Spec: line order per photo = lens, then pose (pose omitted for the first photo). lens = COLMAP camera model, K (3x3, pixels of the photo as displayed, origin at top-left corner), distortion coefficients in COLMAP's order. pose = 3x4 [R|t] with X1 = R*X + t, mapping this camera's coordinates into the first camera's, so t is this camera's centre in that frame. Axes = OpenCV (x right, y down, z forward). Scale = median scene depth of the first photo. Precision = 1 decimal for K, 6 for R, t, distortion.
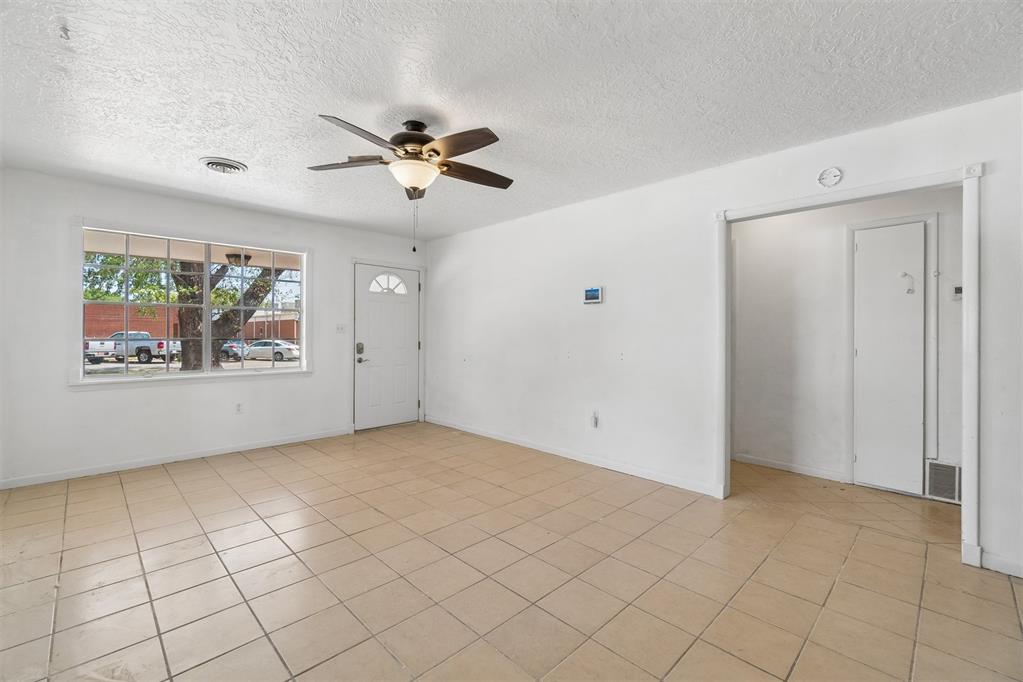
lens RADIAL K [[441.8, 0, 509.9], [0, 441.8, 334.6], [0, 0, 1]] dist [-0.005008, 0.002848]
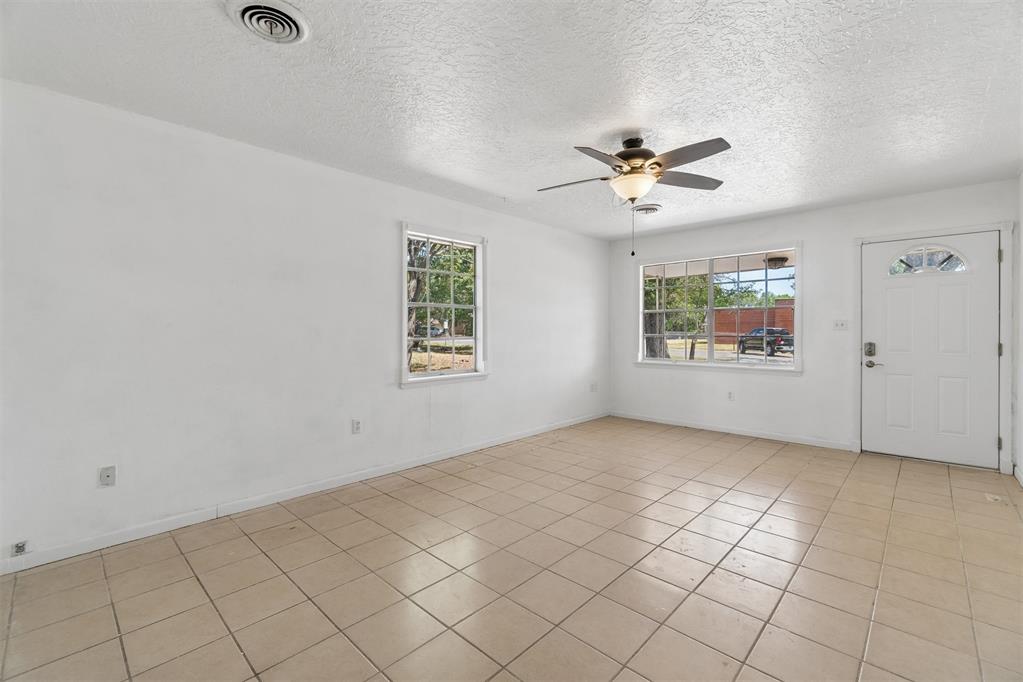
lens RADIAL K [[441.8, 0, 514.2], [0, 441.8, 333.1], [0, 0, 1]] dist [-0.005008, 0.002848]
pose [[0.042040, -0.002144, -0.999114, 0.560769], [-0.000419, 0.999998, -0.002163, 0.005370], [0.999116, 0.000509, 0.042039, 0.421086]]
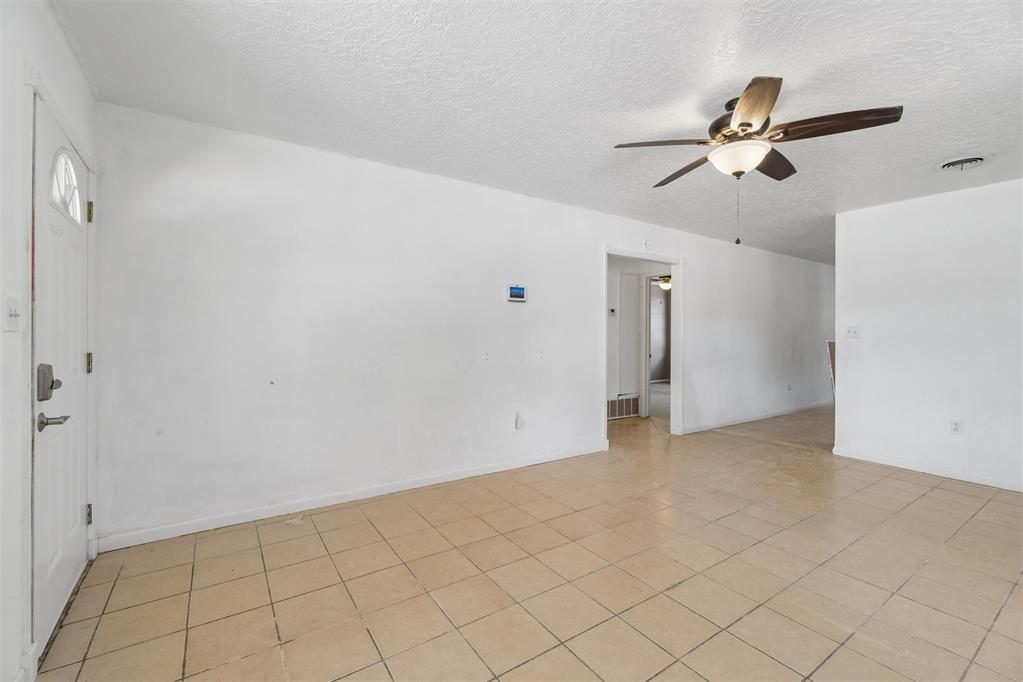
lens RADIAL K [[441.8, 0, 512.3], [0, 441.8, 340.9], [0, 0, 1]] dist [-0.005008, 0.002848]
pose [[0.176676, -0.021255, 0.984040, -0.752966], [-0.005647, 0.999728, 0.022608, -0.007069], [-0.984253, -0.009551, 0.176508, 0.825772]]
